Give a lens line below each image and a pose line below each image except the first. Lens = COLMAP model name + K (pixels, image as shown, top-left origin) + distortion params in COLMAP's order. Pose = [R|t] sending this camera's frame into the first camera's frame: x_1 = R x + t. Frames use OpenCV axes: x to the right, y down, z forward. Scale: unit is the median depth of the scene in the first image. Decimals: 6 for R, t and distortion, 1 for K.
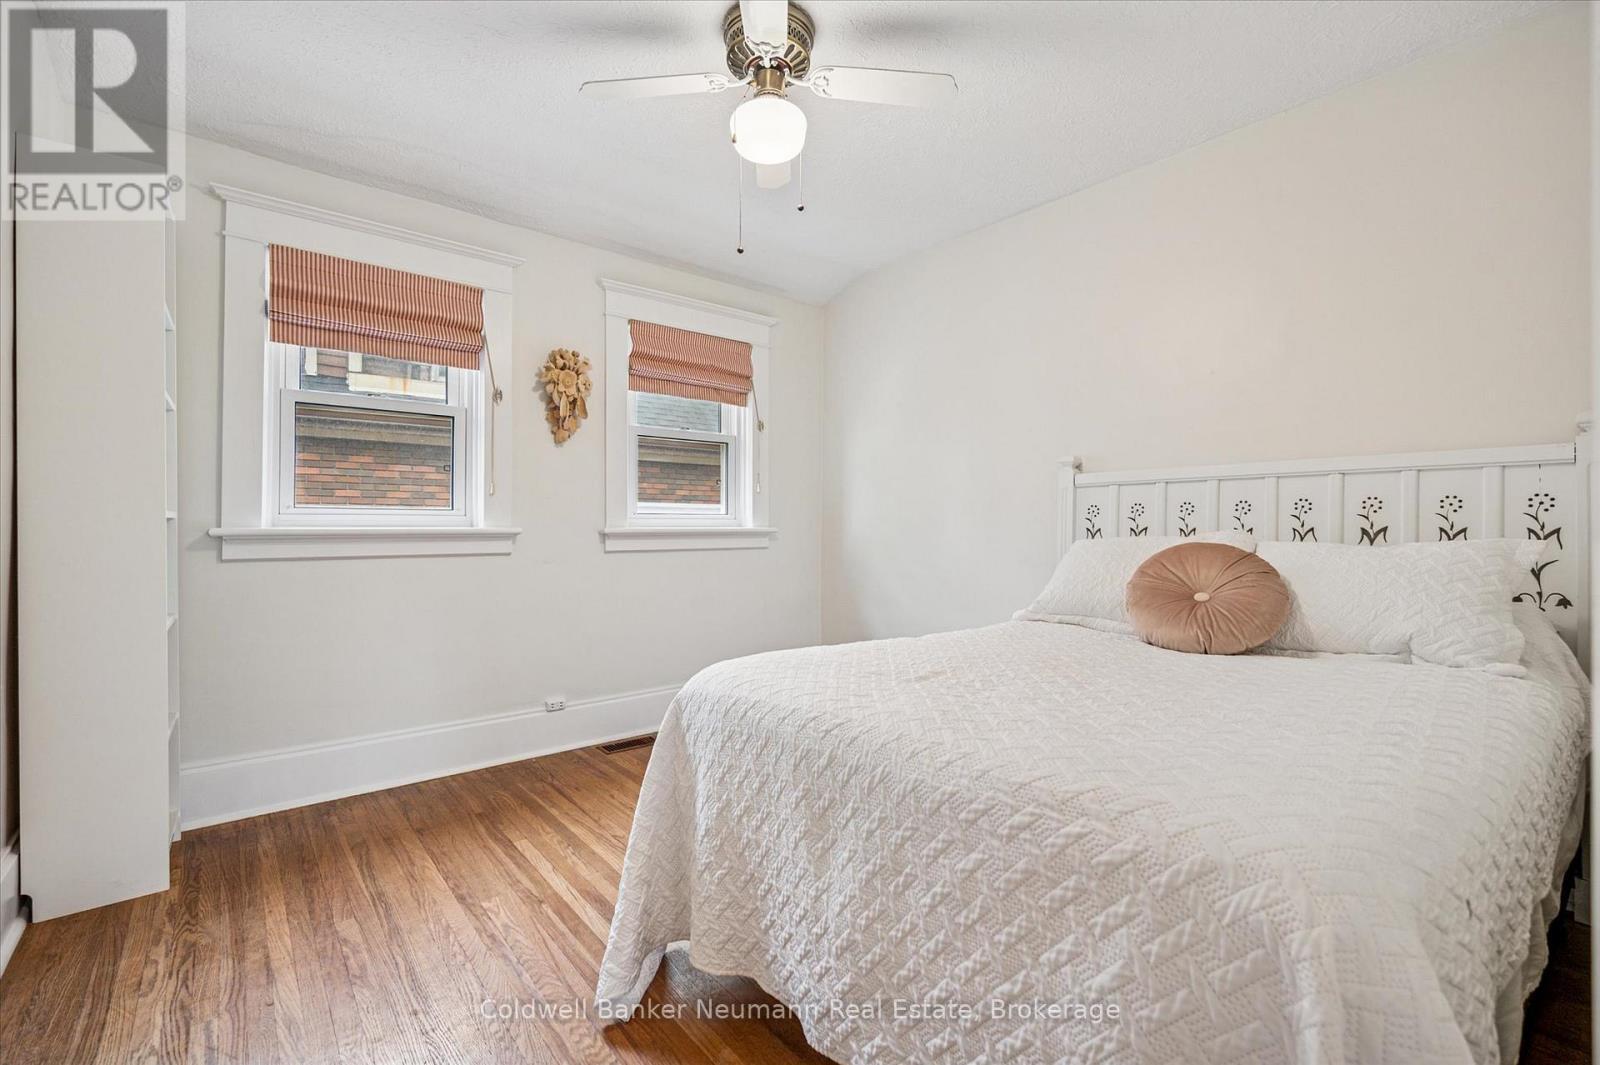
lens RADIAL K [[694.6, 0, 803.9], [0, 694.6, 538.7], [0, 0, 1]] dist [-0.001553, -0.000318]
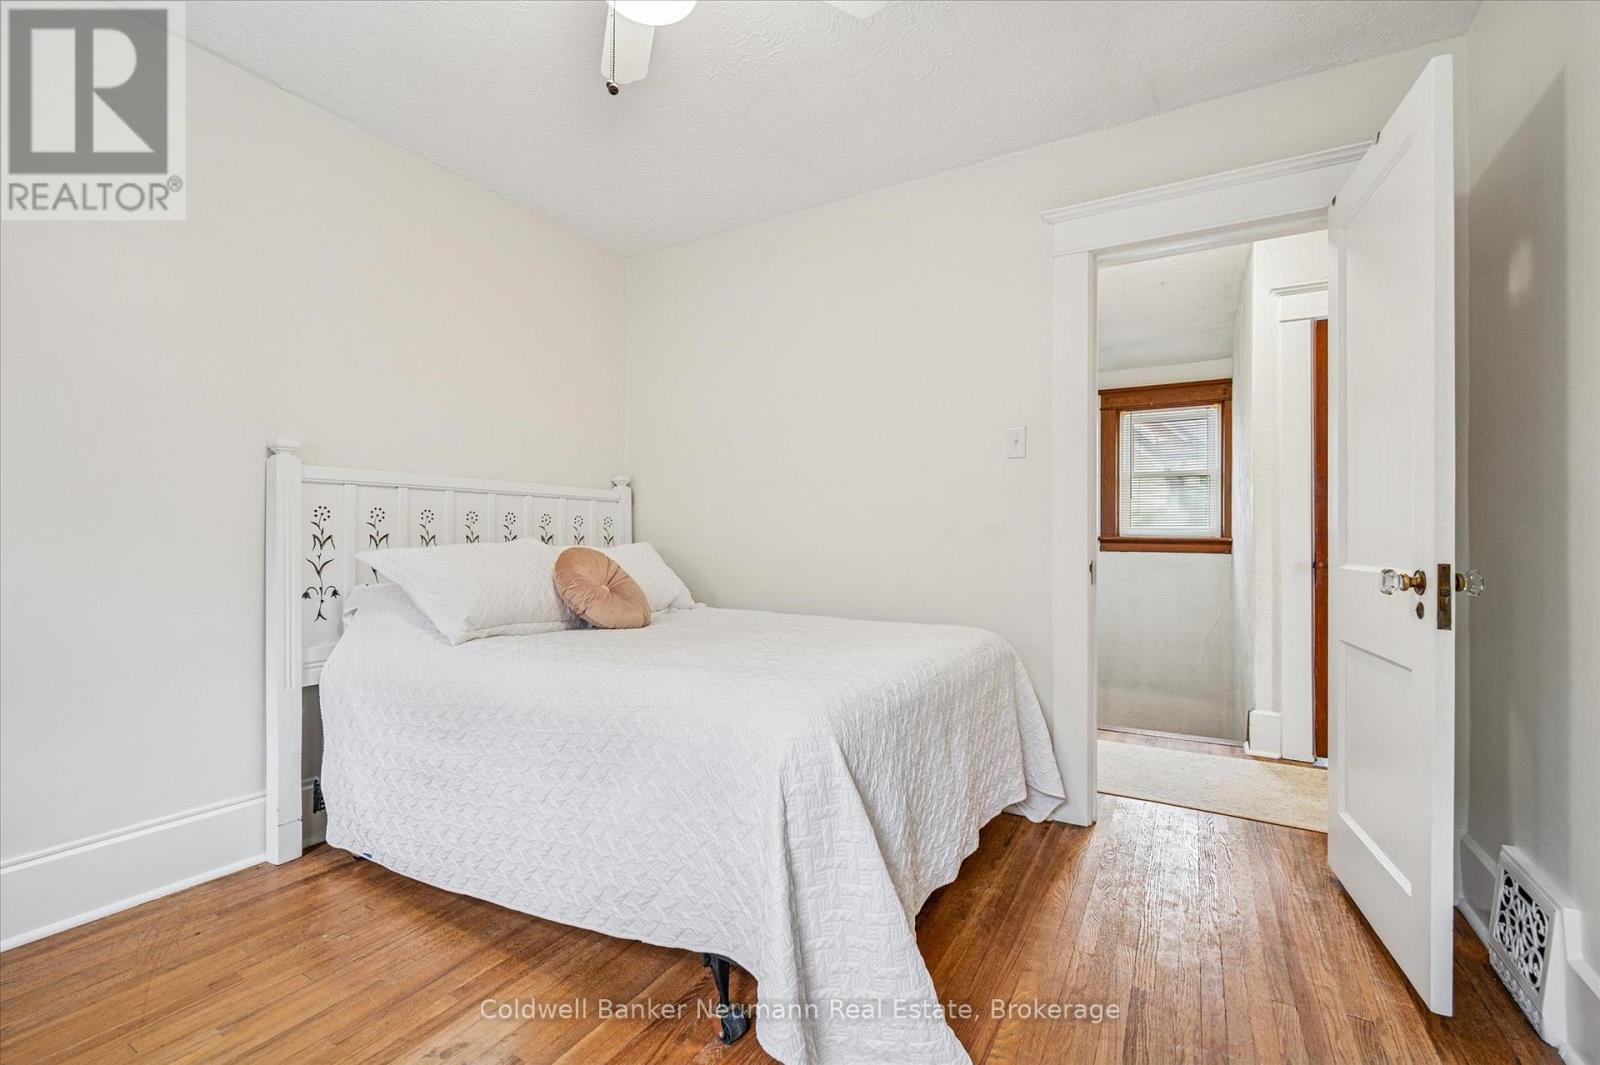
lens RADIAL K [[689.6, 0, 801.7], [0, 689.6, 535.6], [0, 0, 1]] dist [-0.002011, -0.000588]
pose [[-0.343698, -0.000931, 0.939080, -0.653542], [0.011772, 0.999917, 0.005300, -0.015185], [-0.939006, 0.012877, -0.343659, 0.929298]]
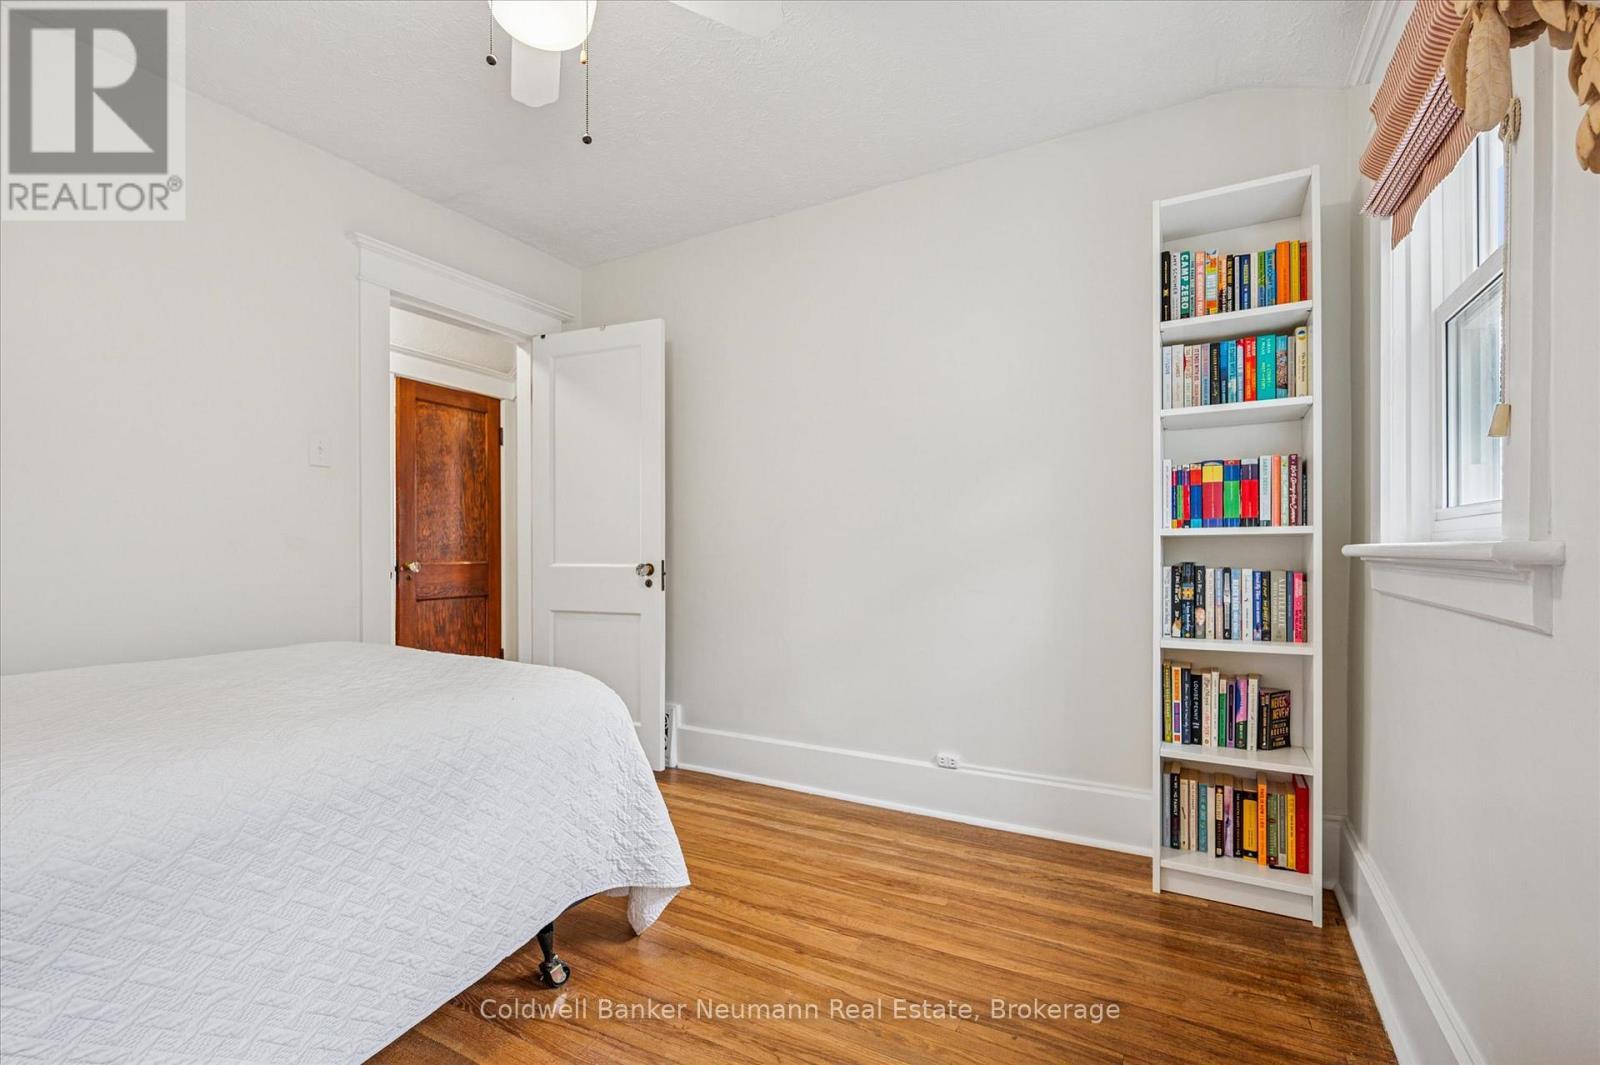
lens RADIAL K [[694.6, 0, 803.9], [0, 694.6, 538.7], [0, 0, 1]] dist [-0.001553, -0.000318]
pose [[-0.928991, -0.007229, -0.370032, -0.029691], [-0.006479, 0.999974, -0.003269, -0.017974], [0.370046, -0.000640, -0.929013, 1.507376]]
